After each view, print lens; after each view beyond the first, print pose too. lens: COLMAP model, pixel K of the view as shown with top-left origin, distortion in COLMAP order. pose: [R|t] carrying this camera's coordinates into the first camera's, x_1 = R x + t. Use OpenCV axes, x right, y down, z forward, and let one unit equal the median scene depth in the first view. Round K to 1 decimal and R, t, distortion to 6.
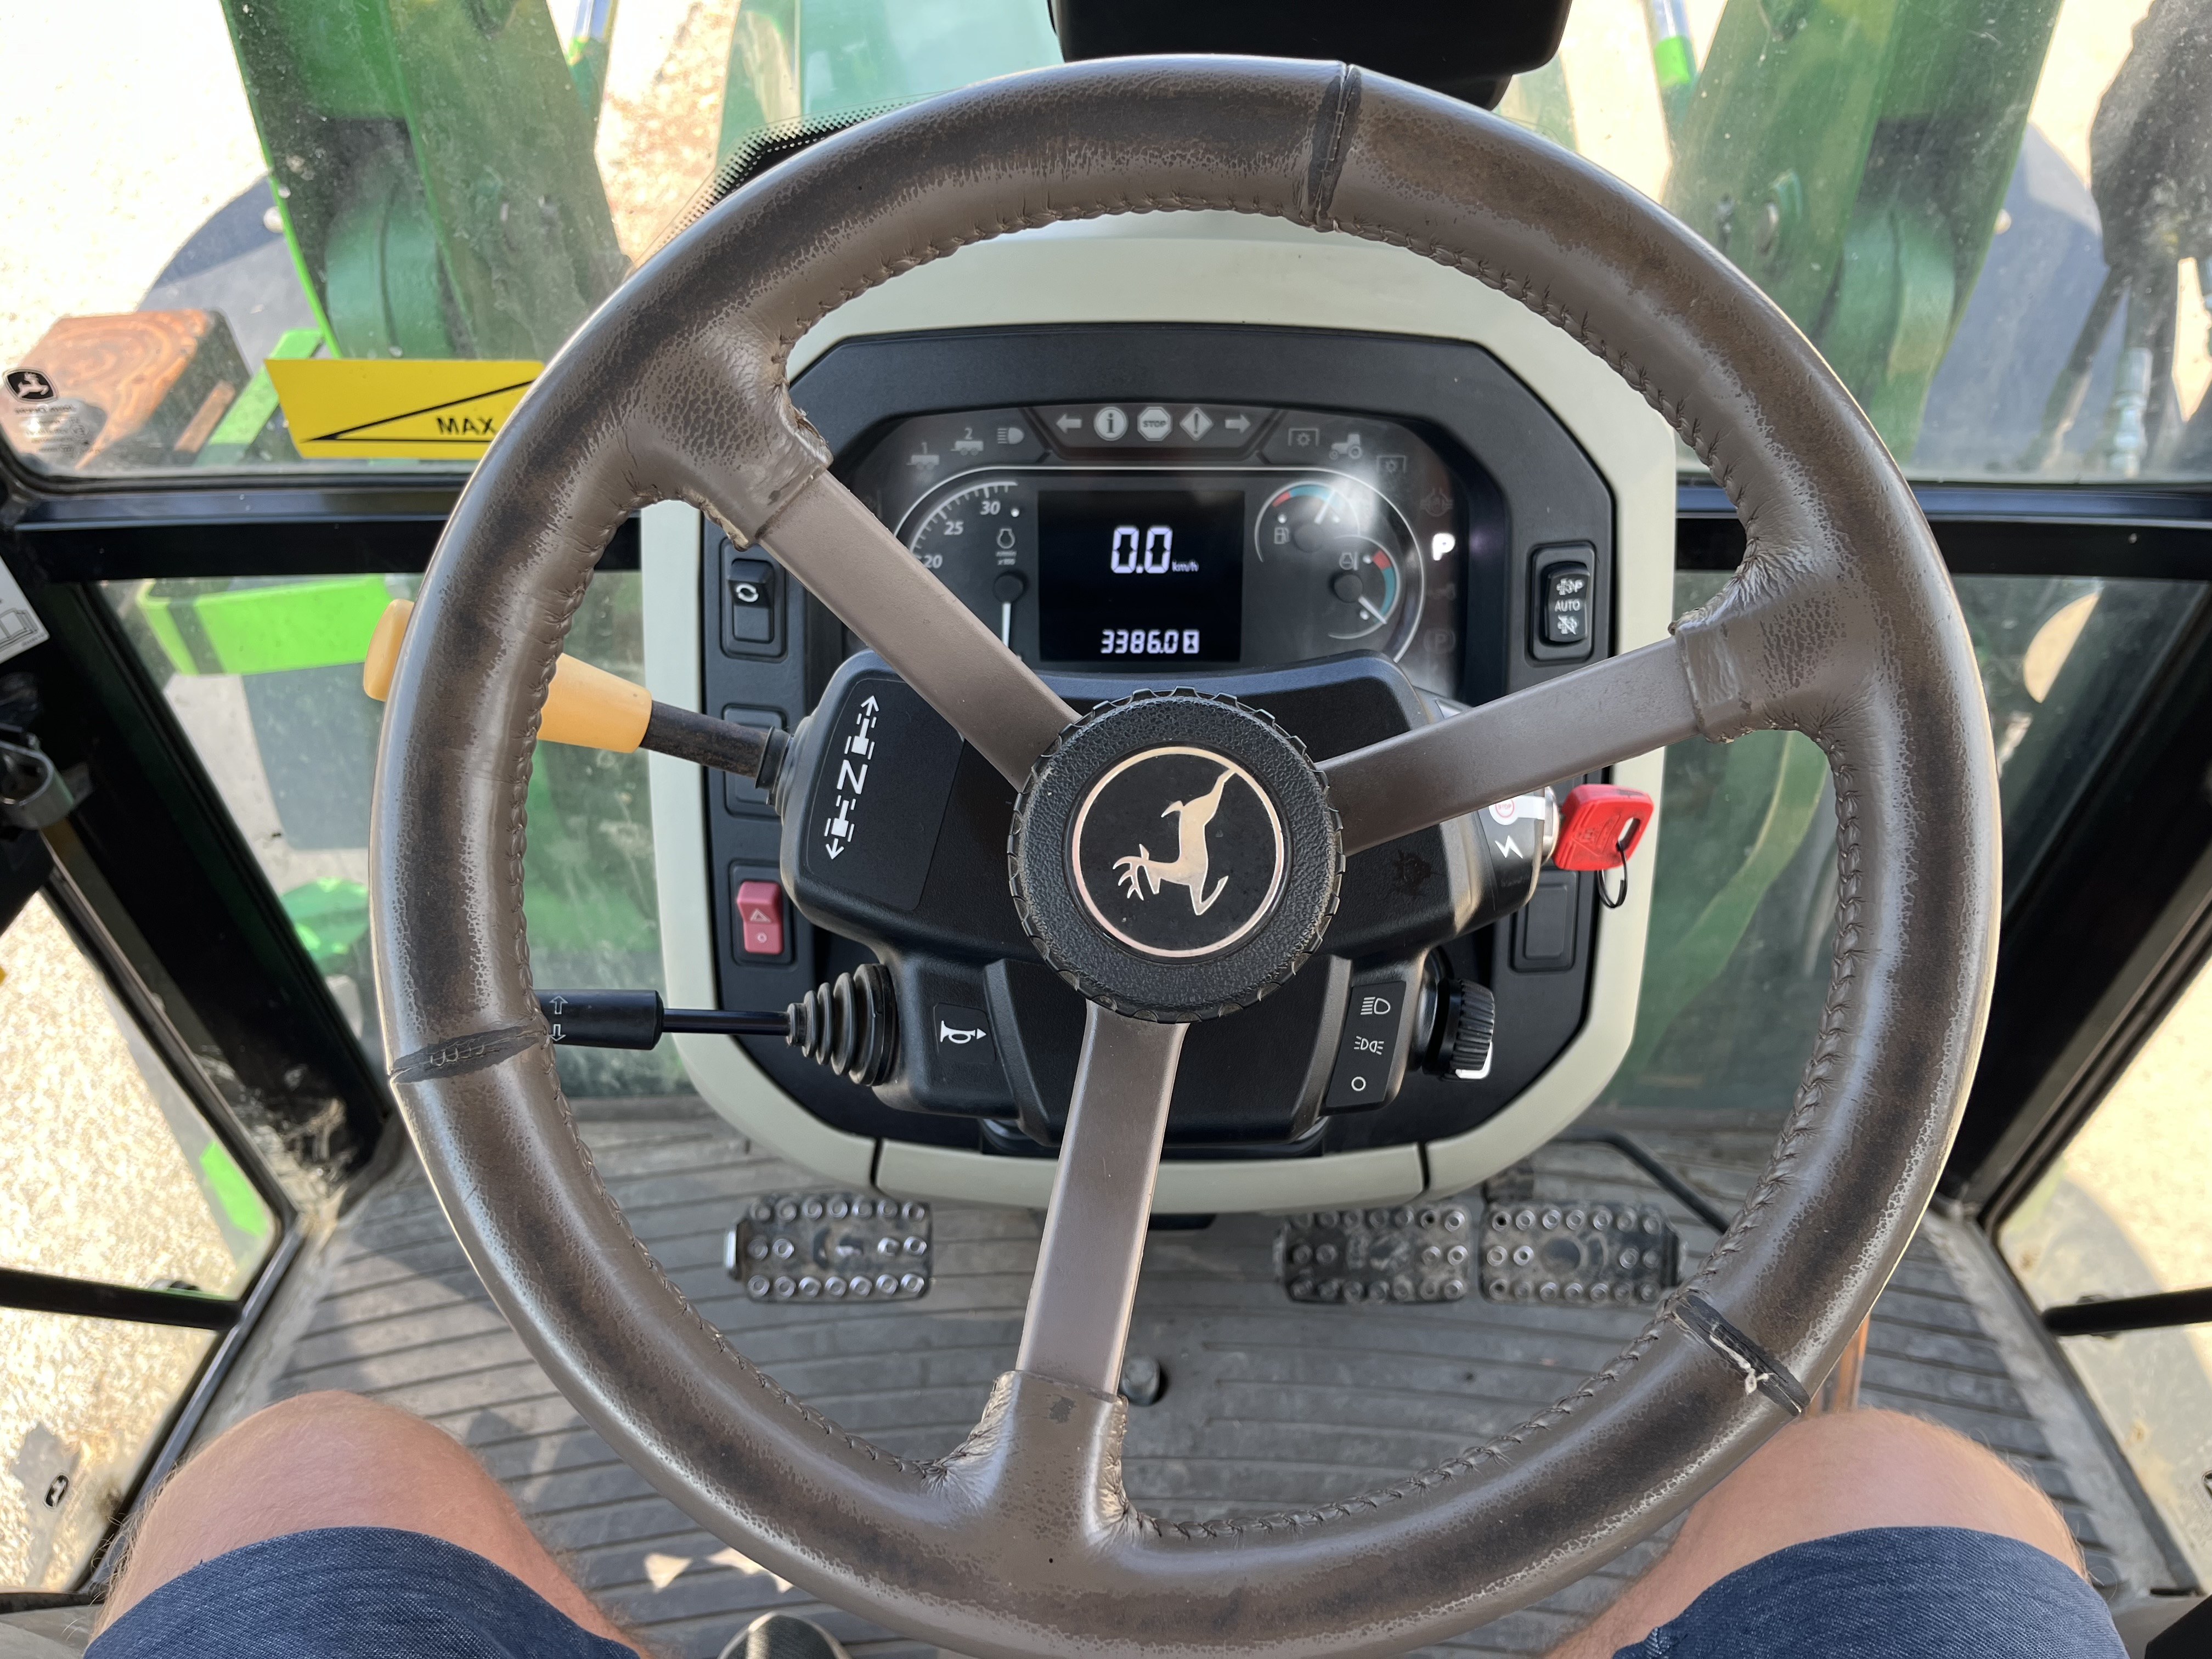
lens RADIAL K [[1684.1, 0, 1143.2], [0, 1684.1, 836.5], [0, 0, 1]] dist [0.077382, -0.122642]
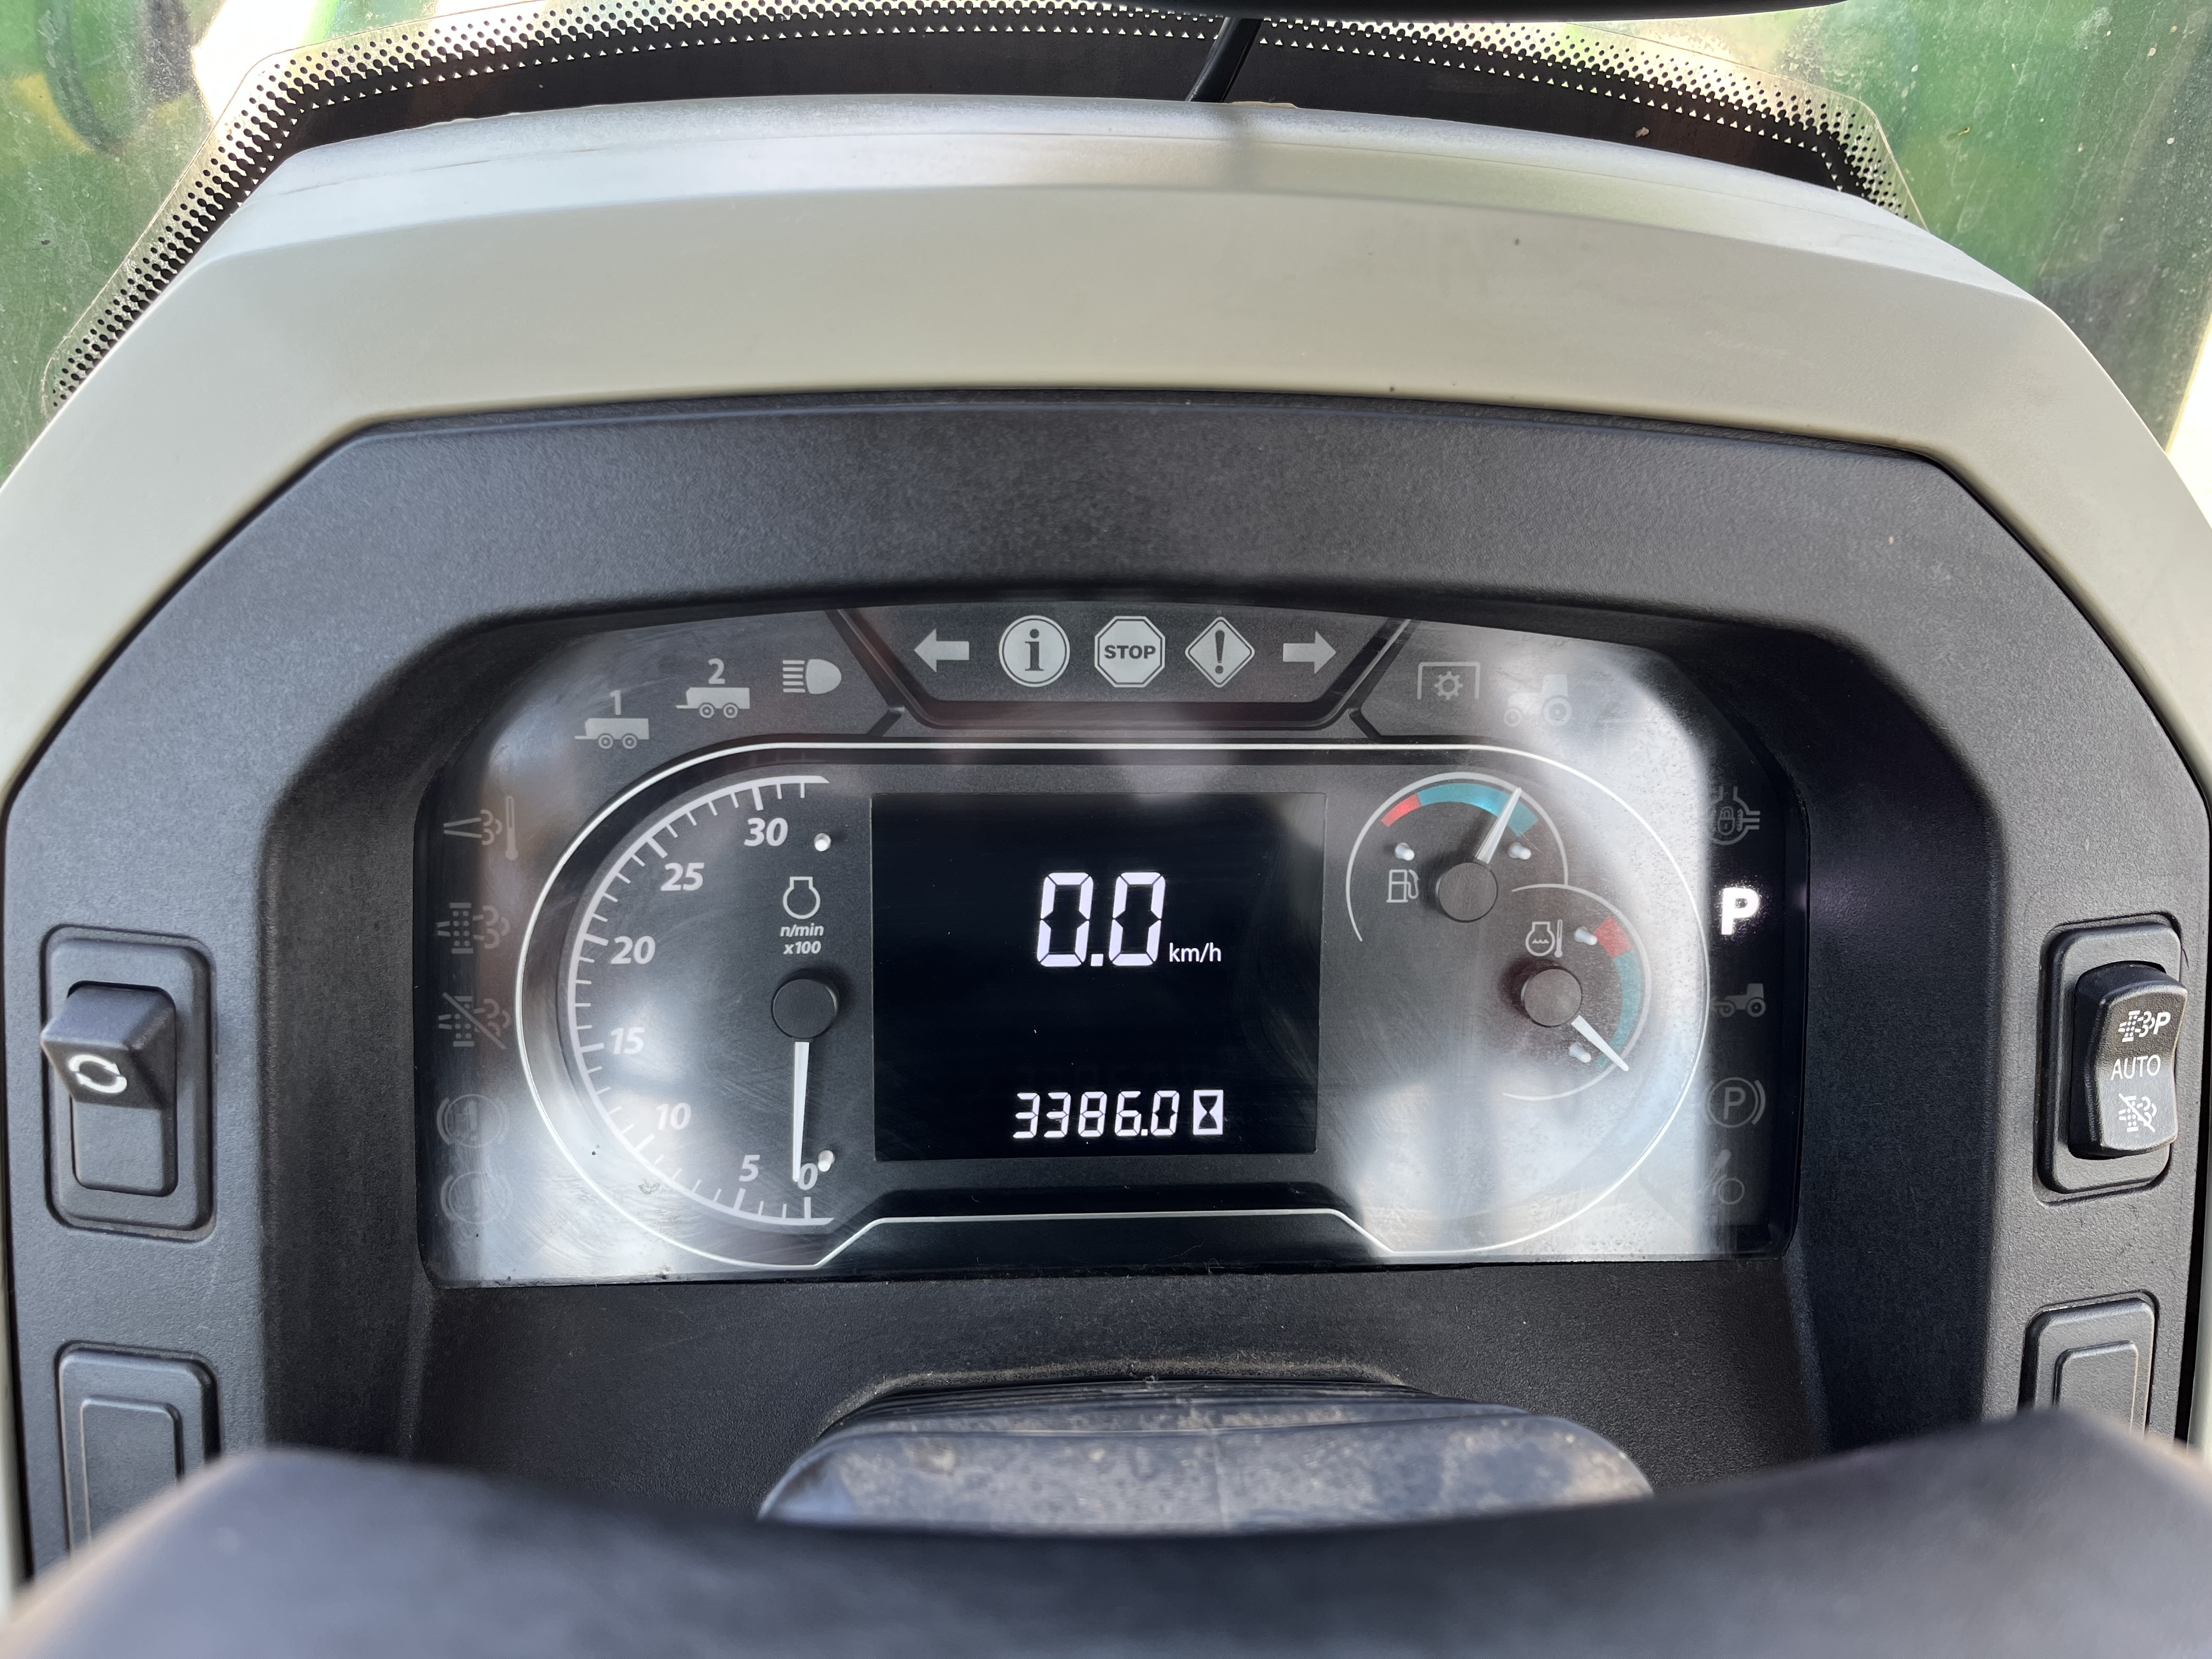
lens RADIAL K [[1684.1, 0, 1143.2], [0, 1684.1, 836.5], [0, 0, 1]] dist [0.077382, -0.122642]
pose [[0.996094, -0.007469, 0.087979, -0.029949], [0.020406, 0.988914, -0.147082, -0.125036], [-0.085905, 0.148303, 0.985204, 0.546828]]
